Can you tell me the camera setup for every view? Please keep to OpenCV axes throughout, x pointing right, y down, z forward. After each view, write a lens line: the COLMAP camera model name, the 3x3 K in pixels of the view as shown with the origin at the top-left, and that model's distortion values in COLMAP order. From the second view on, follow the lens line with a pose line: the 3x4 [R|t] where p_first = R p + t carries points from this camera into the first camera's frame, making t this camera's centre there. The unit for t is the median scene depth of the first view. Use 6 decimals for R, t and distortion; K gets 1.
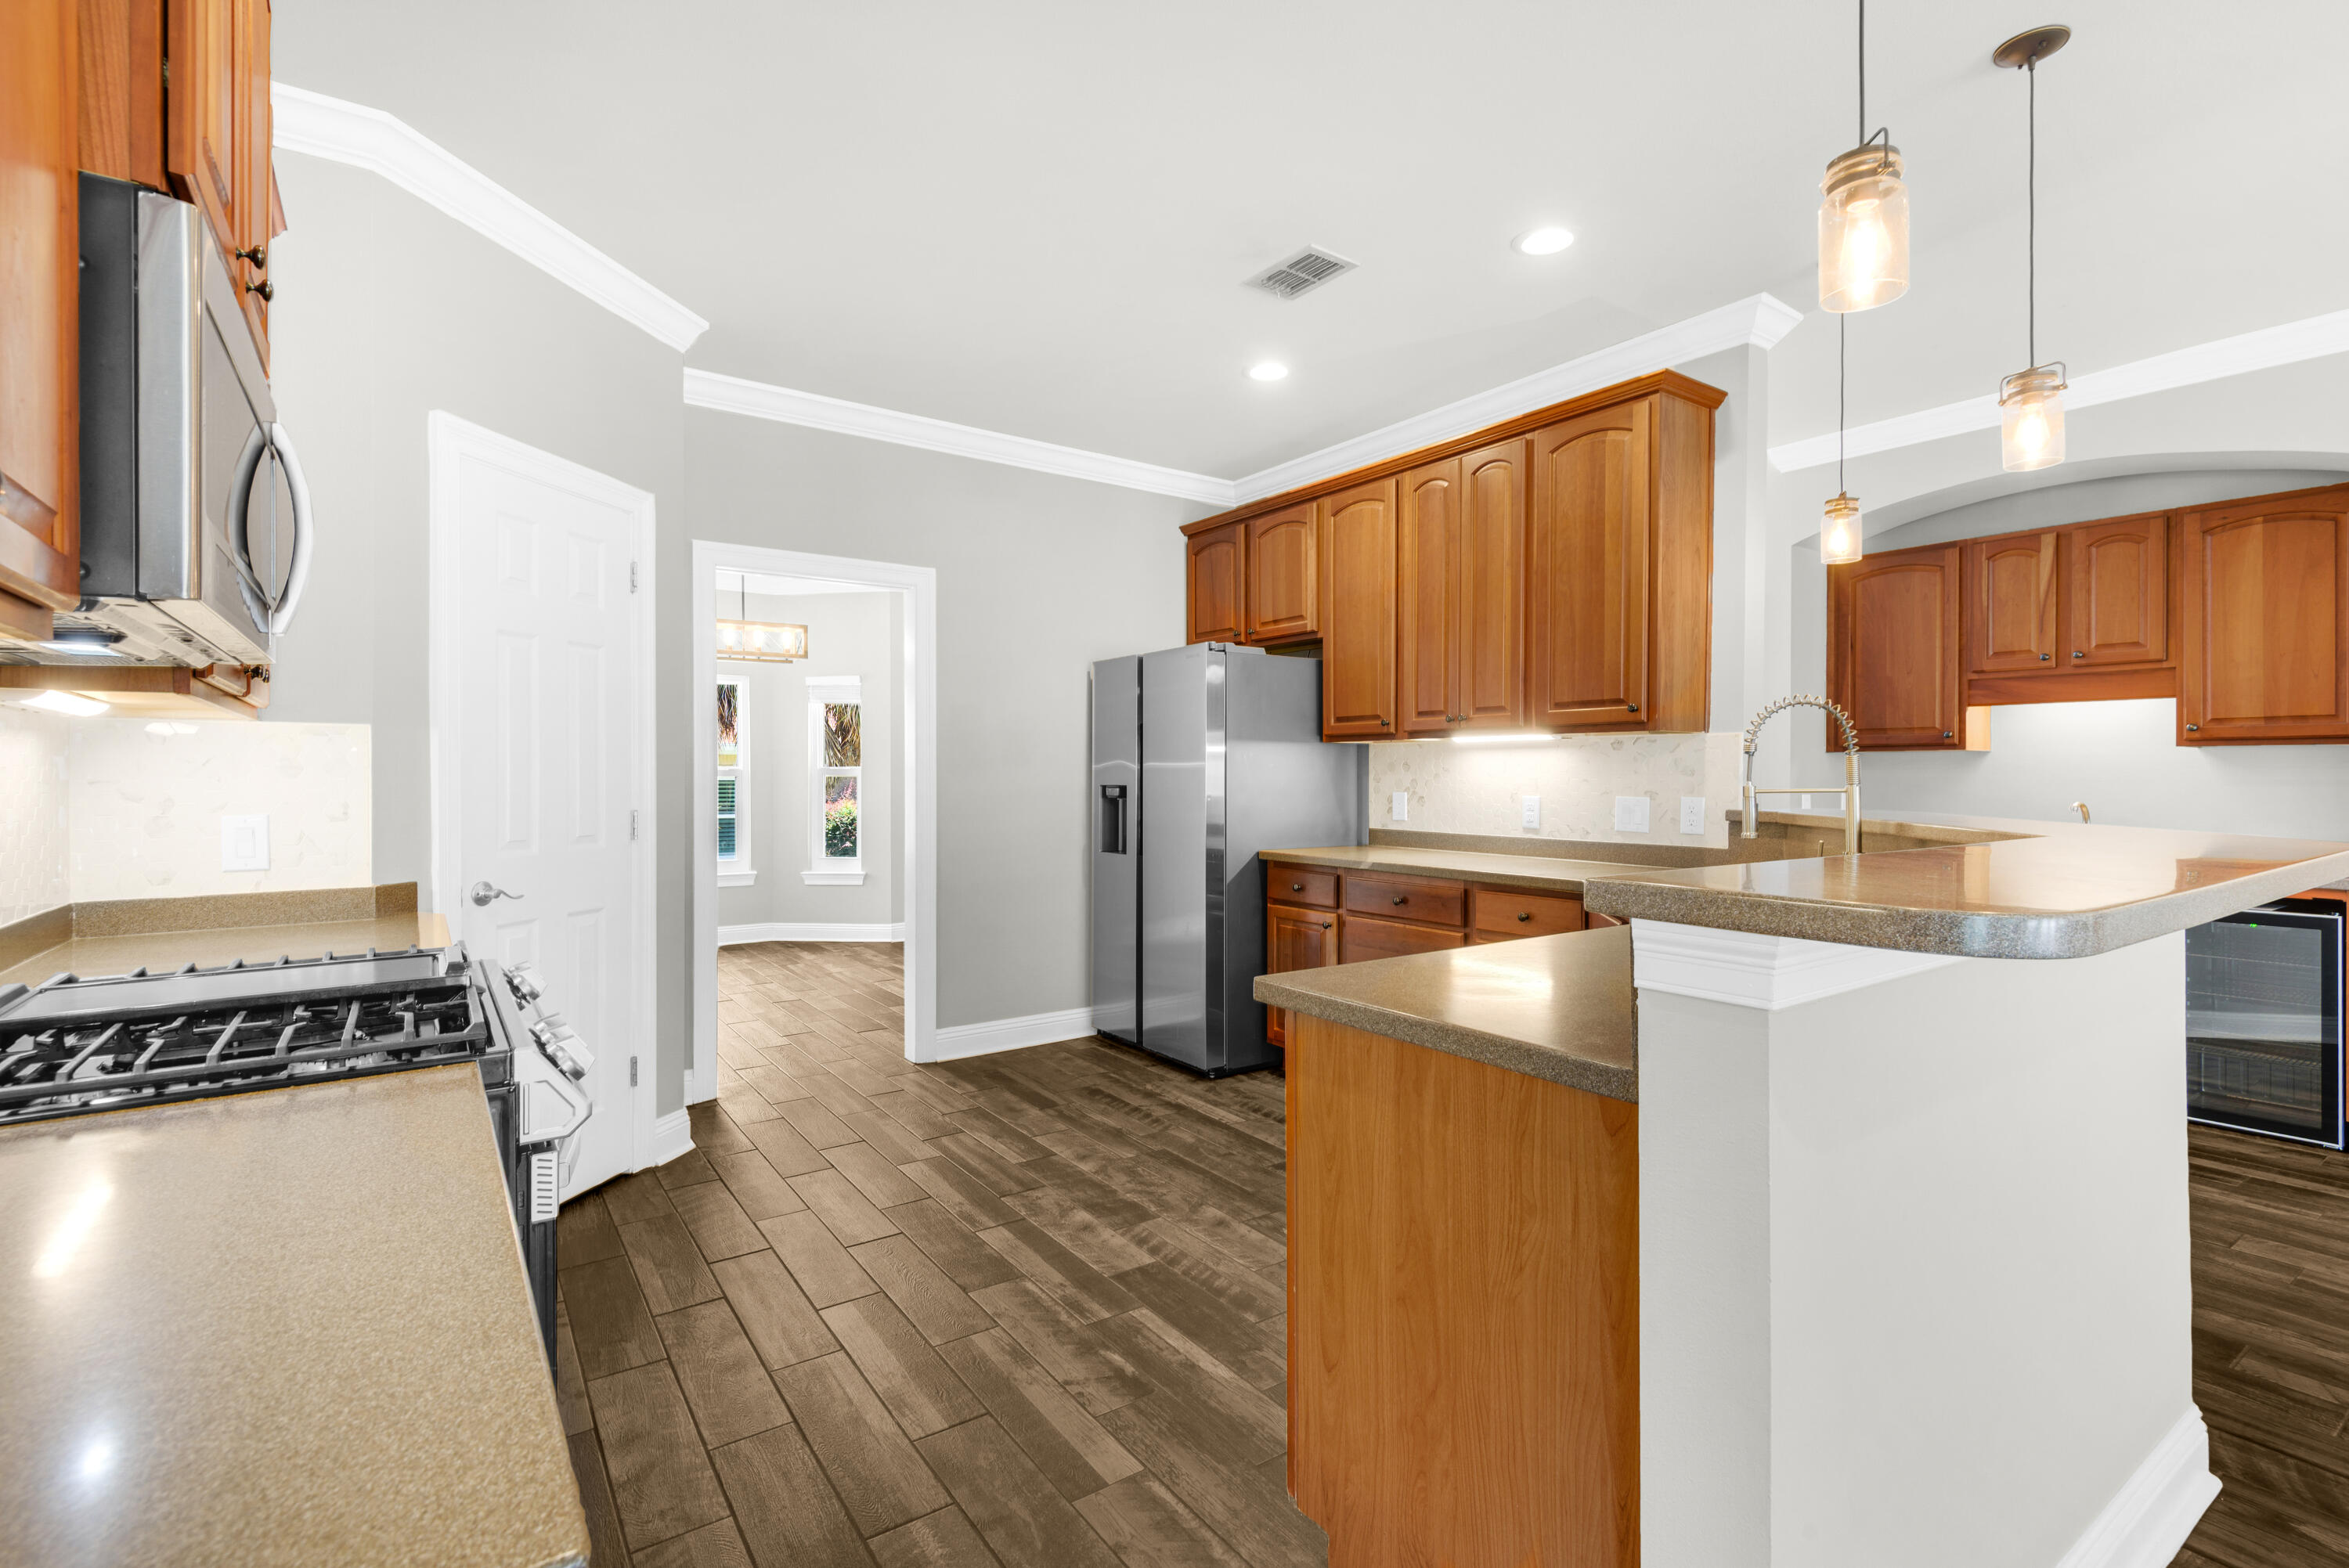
lens RADIAL K [[1073.2, 0, 1182.5], [0, 1073.2, 781.5], [0, 0, 1]] dist [0.021359, -0.015632]
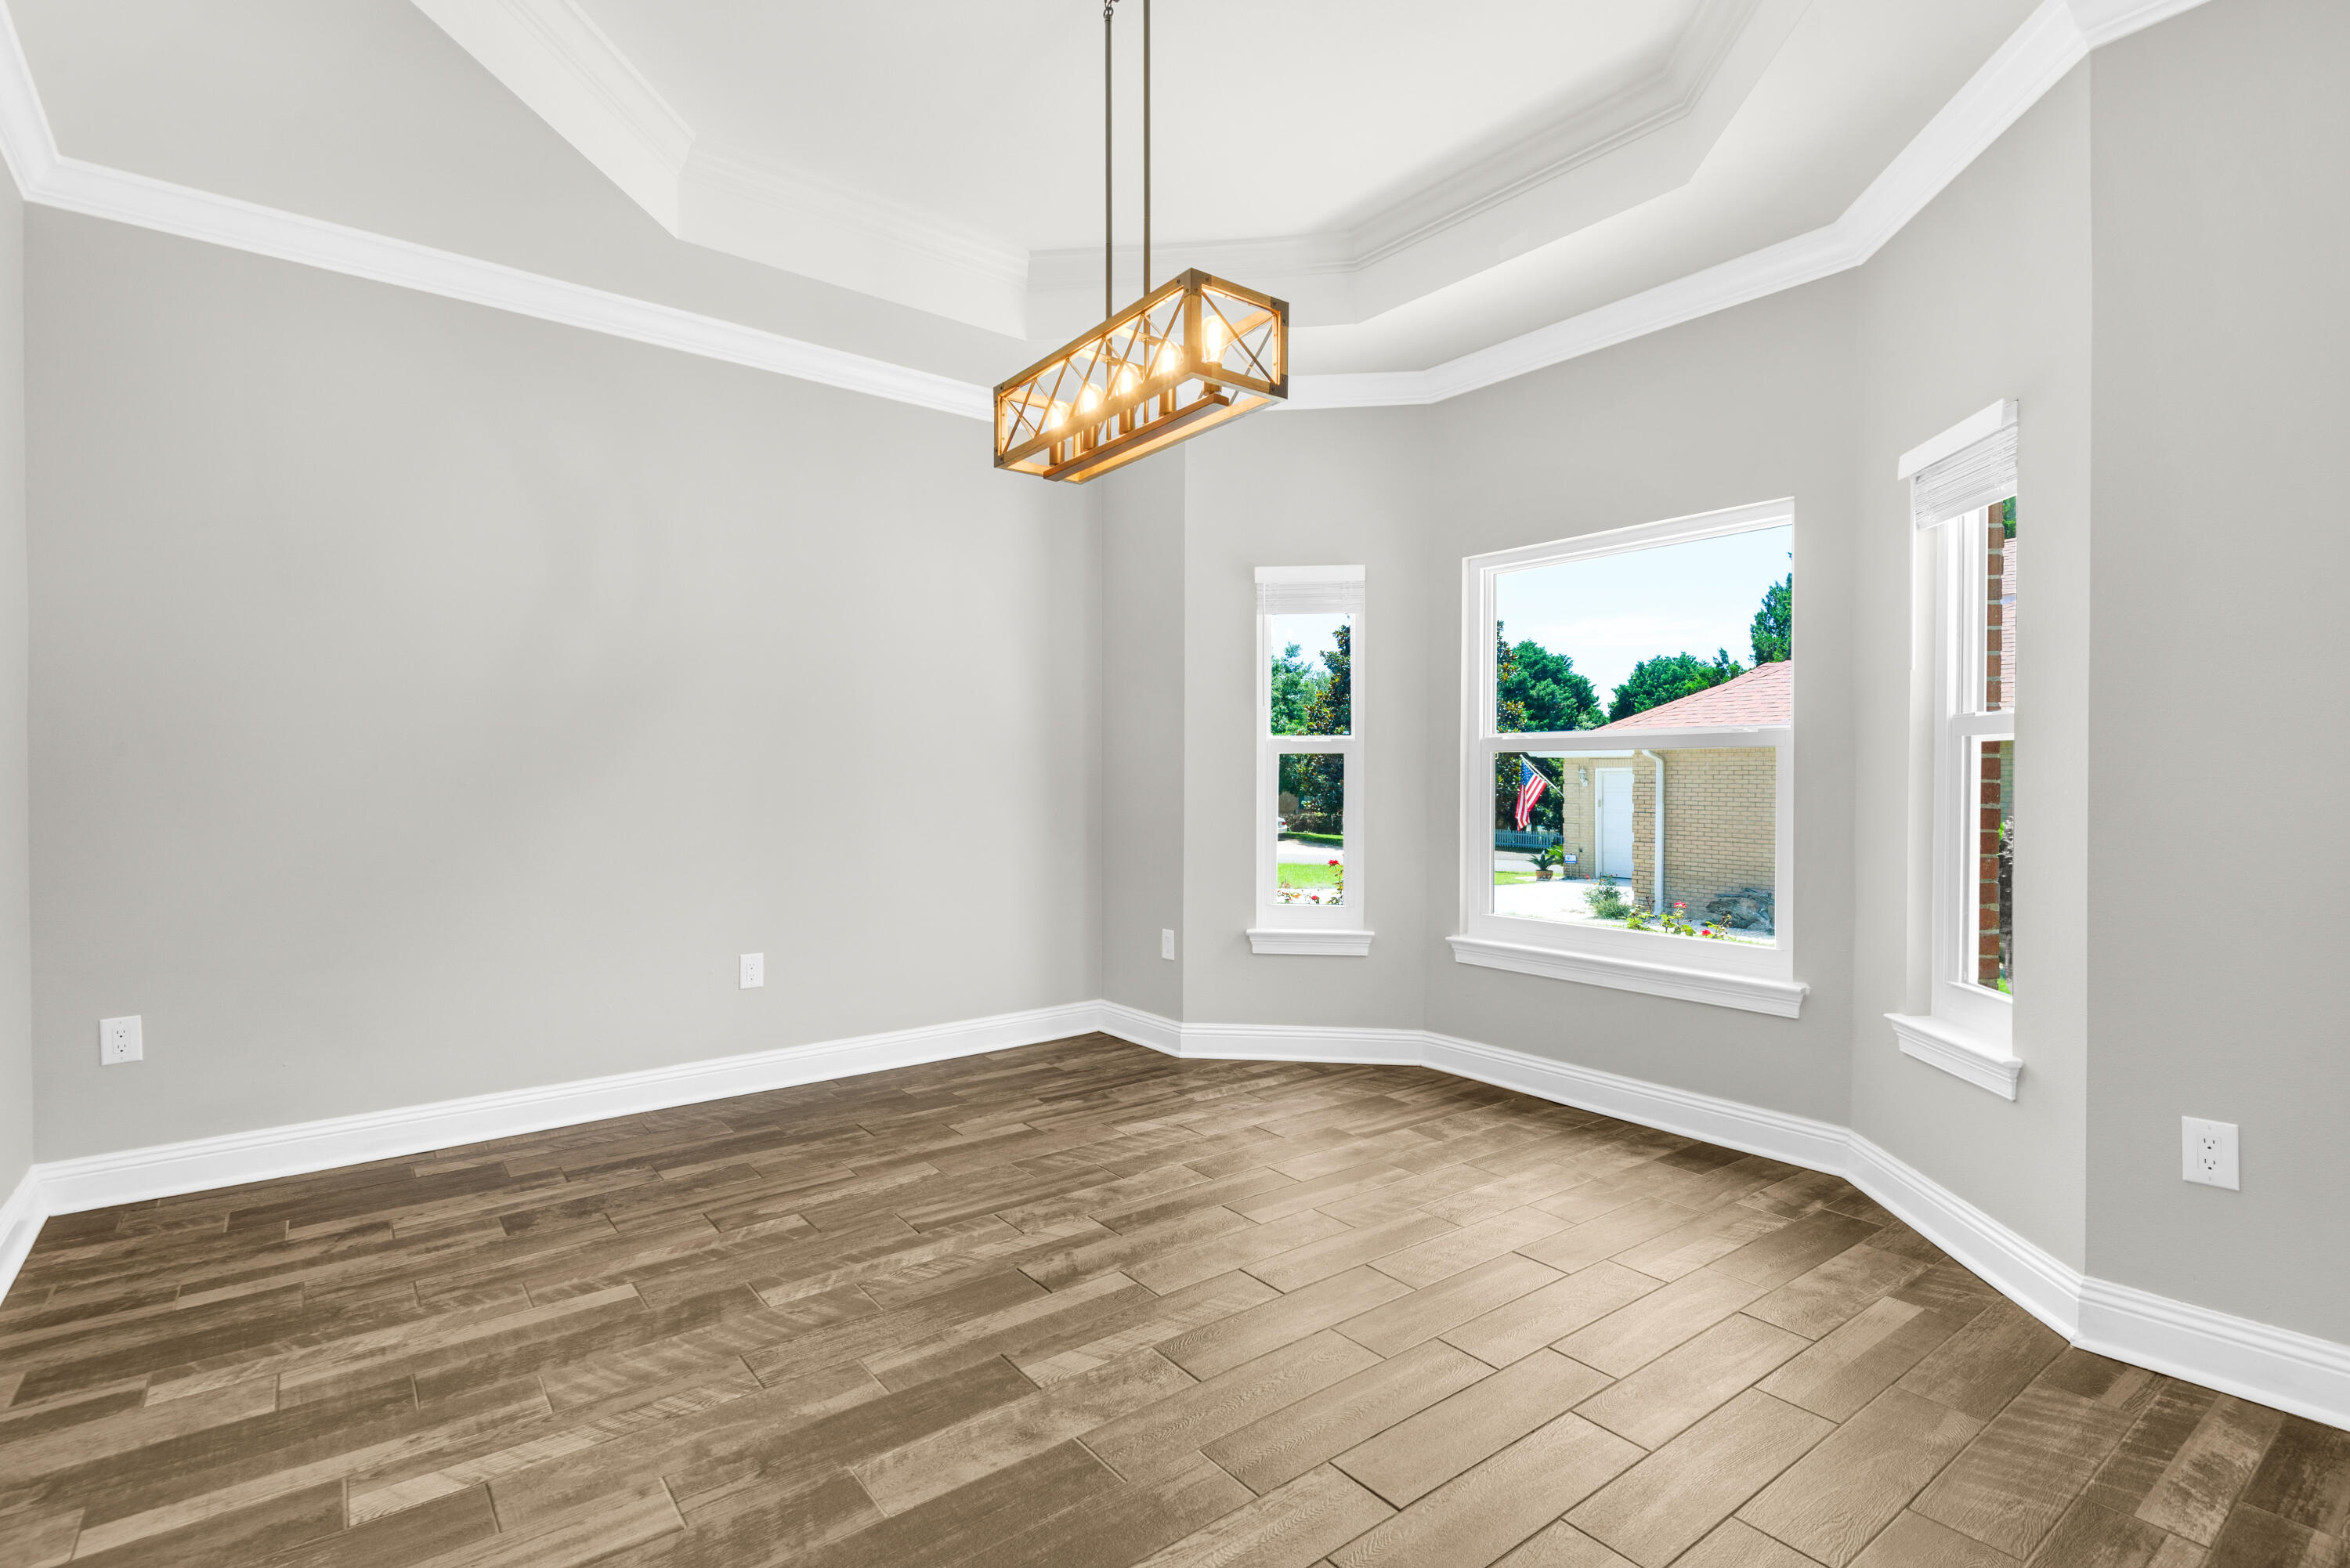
lens RADIAL K [[1092.6, 0, 1178.6], [0, 1092.6, 774.6], [0, 0, 1]] dist [0.033544, -0.017962]
pose [[0.051419, 0.000714, -0.998677, -0.014839], [-0.001387, 0.999999, 0.000644, 0.015600], [0.998676, 0.001352, 0.051420, 1.560950]]
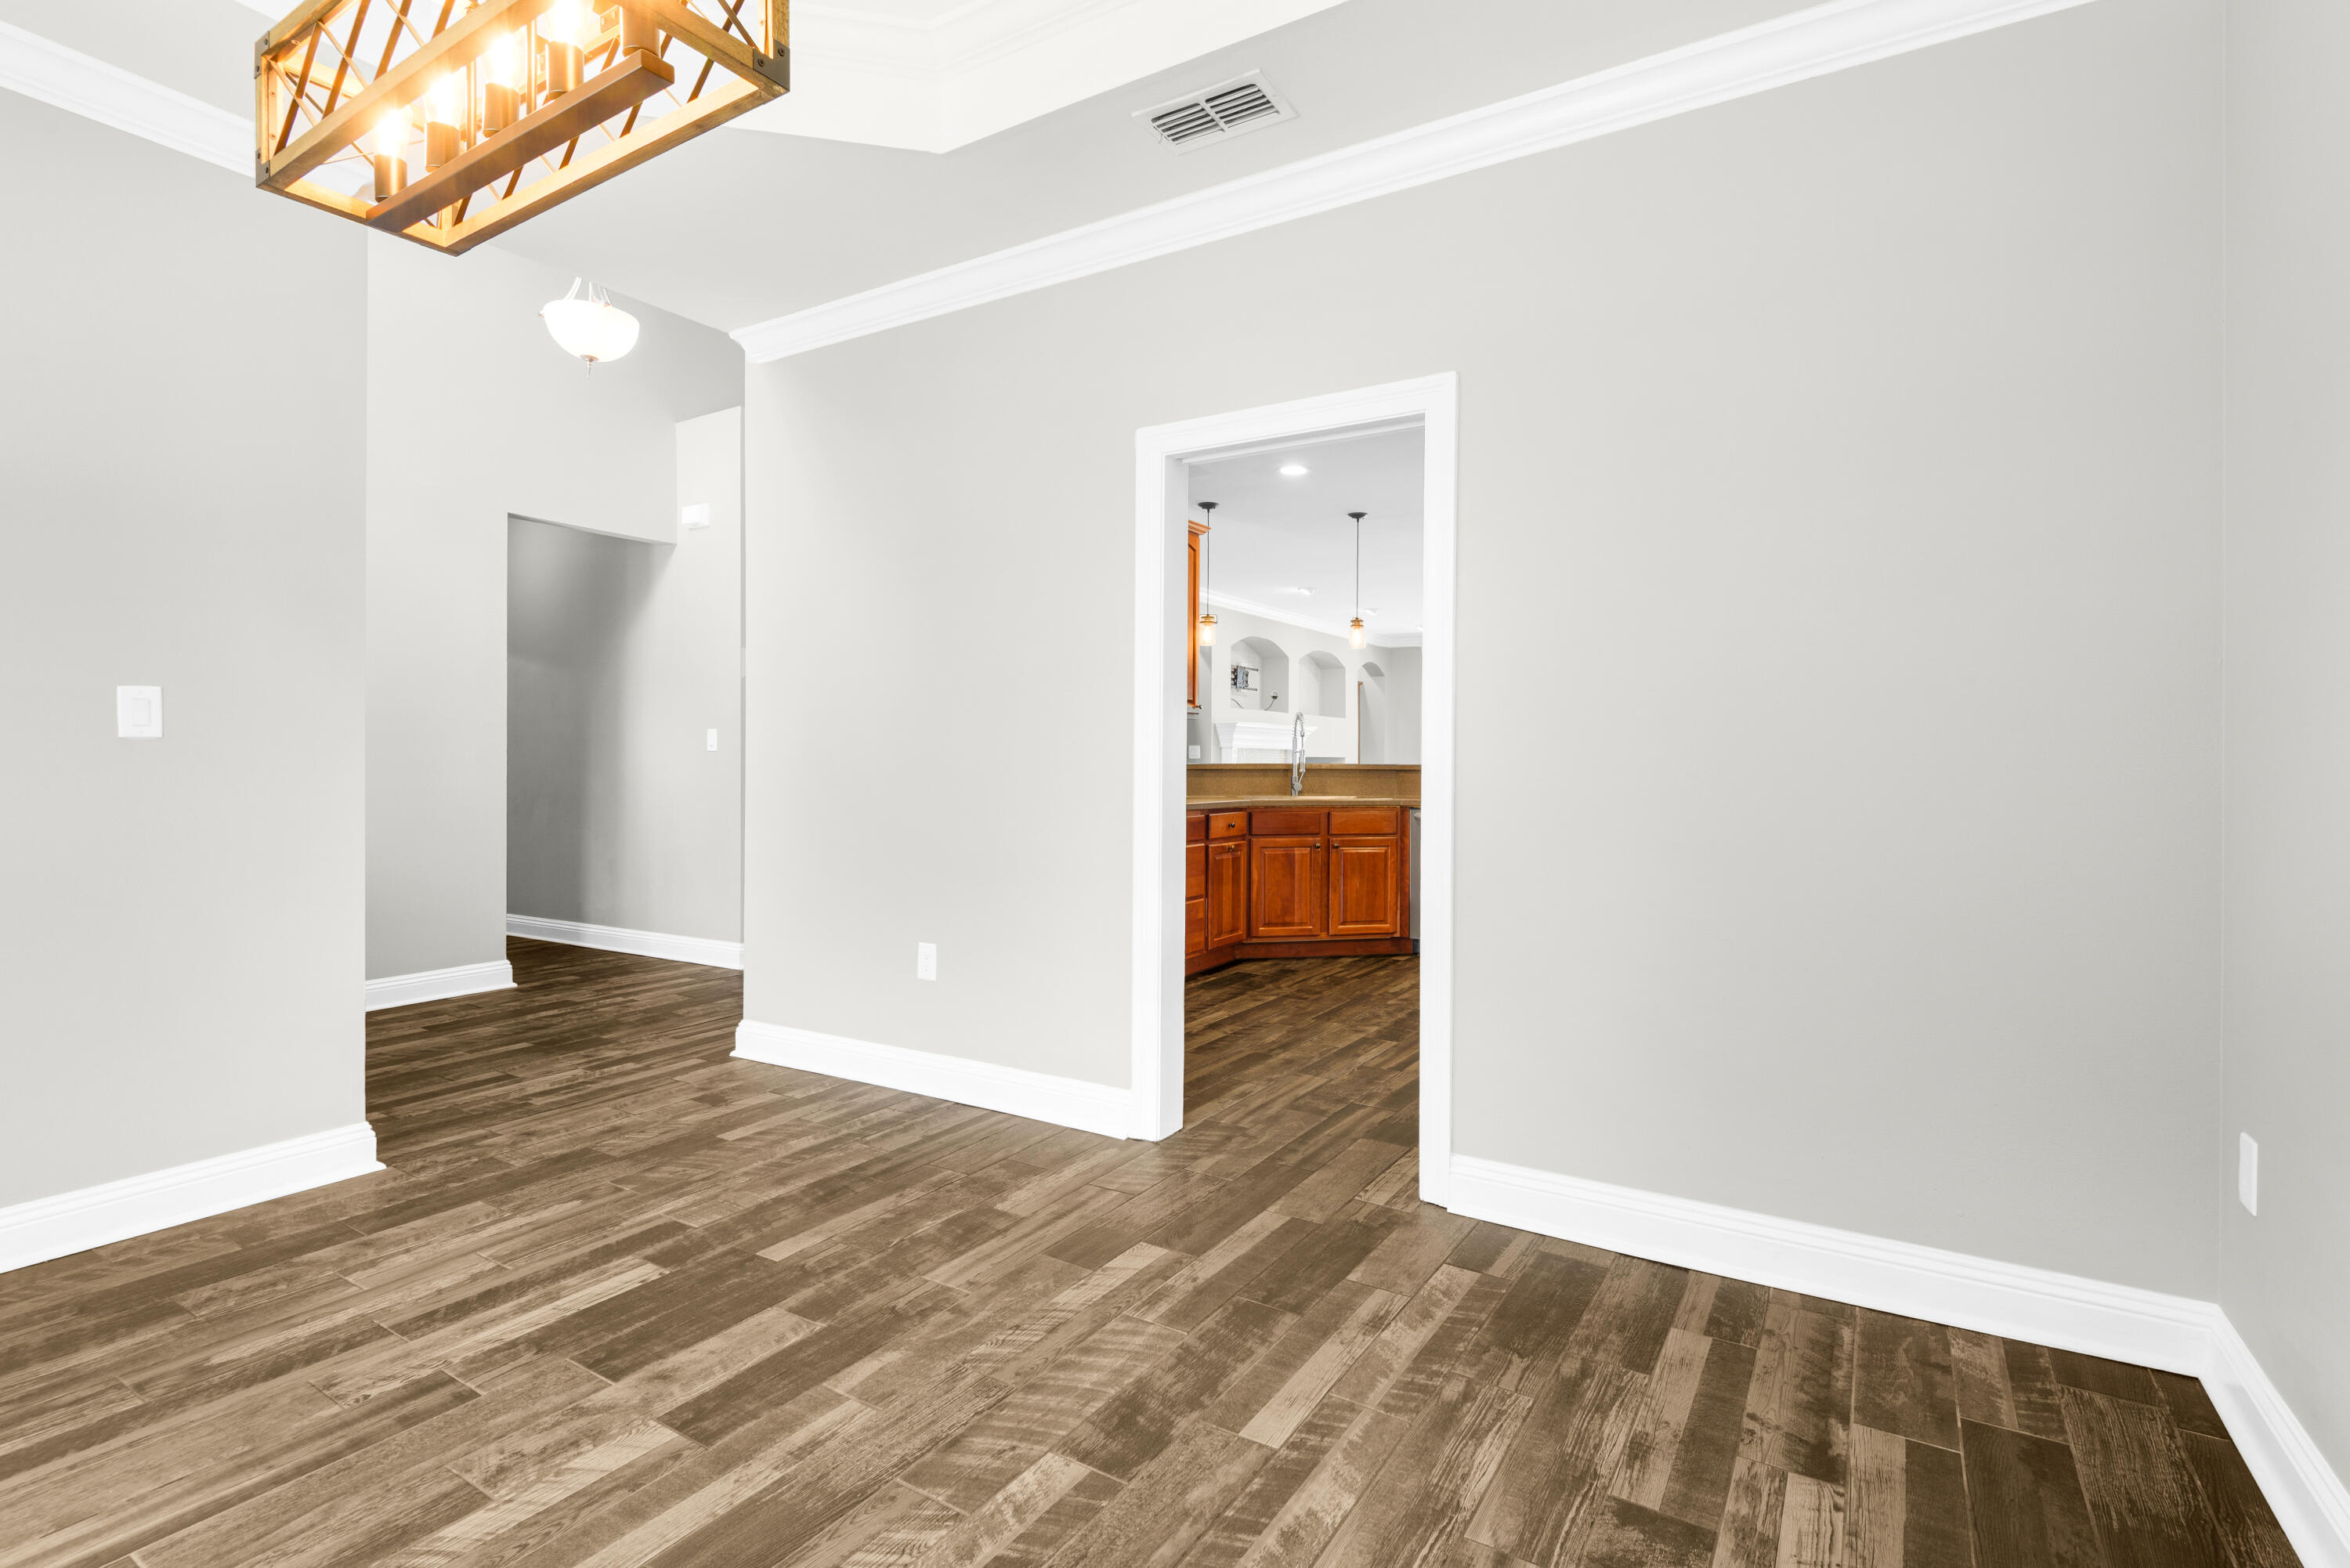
lens RADIAL K [[1092.6, 0, 1178.6], [0, 1092.6, 774.6], [0, 0, 1]] dist [0.033544, -0.017962]
pose [[-0.391572, -0.013900, 0.920043, -1.067640], [-0.001691, 0.999895, 0.014387, 0.017605], [-0.920146, 0.004077, -0.391554, 1.499637]]
